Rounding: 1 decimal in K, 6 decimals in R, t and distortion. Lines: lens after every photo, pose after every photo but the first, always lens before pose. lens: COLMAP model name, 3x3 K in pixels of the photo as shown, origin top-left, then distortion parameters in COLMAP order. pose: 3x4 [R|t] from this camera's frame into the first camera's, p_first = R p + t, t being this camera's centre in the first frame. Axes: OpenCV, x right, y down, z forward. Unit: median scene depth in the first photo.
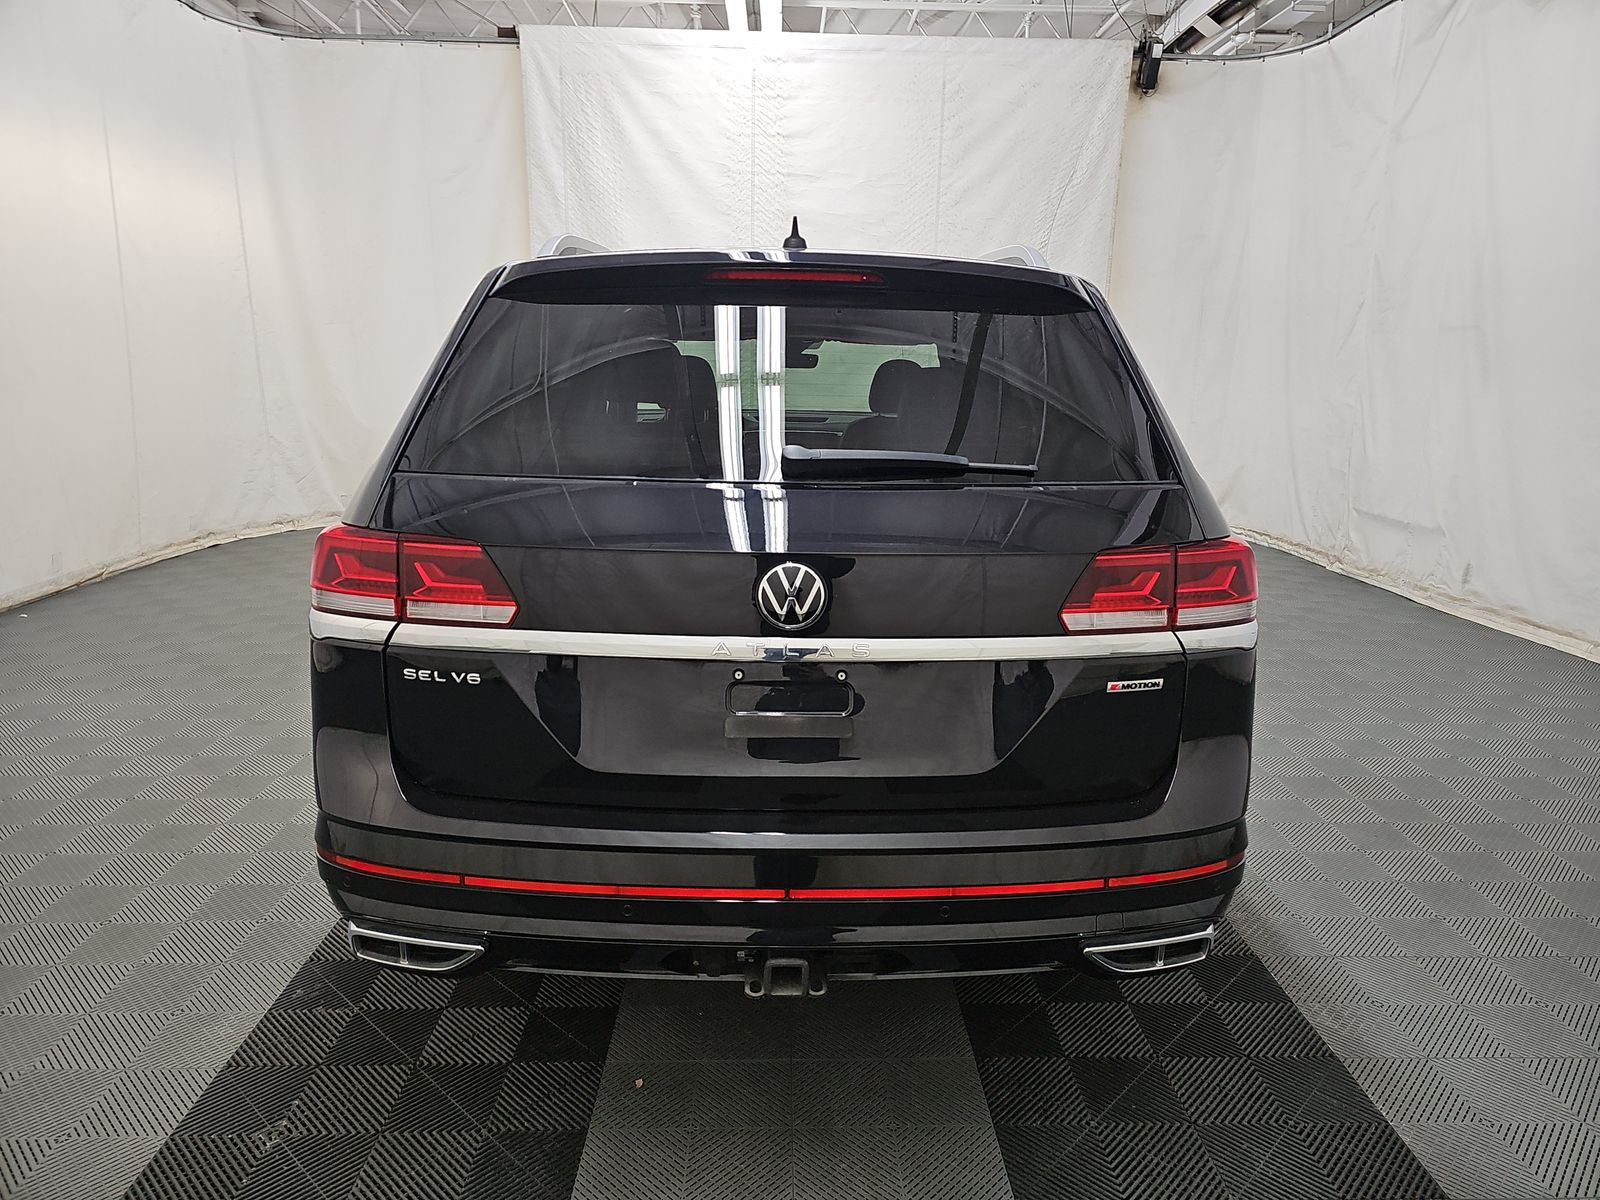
lens RADIAL K [[1015.3, 0, 796.6], [0, 1015.3, 593.0], [0, 0, 1]] dist [0.031851, -0.043609]
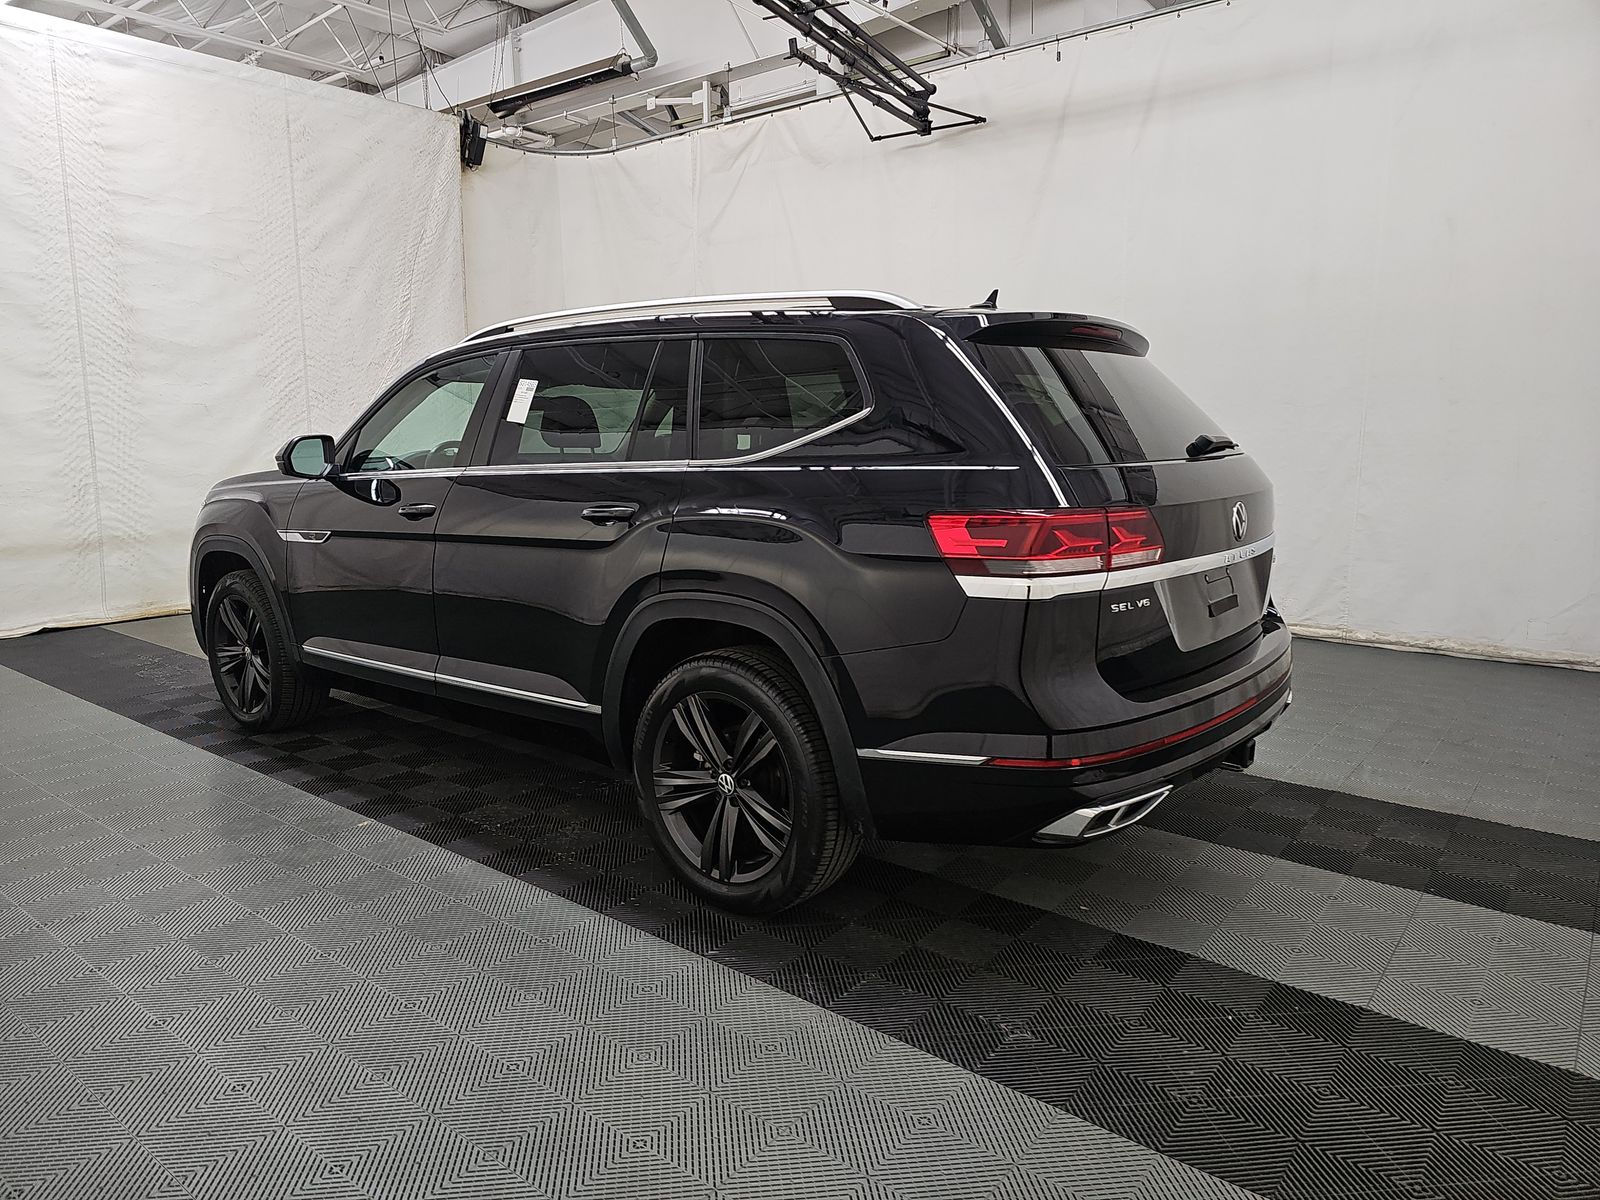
lens RADIAL K [[1015.3, 0, 796.6], [0, 1015.3, 593.0], [0, 0, 1]] dist [0.031851, -0.043609]
pose [[0.665209, -0.134892, 0.734371, -0.294304], [0.174549, 0.984387, 0.022705, -0.008345], [-0.725968, 0.113080, 0.678368, 0.064624]]
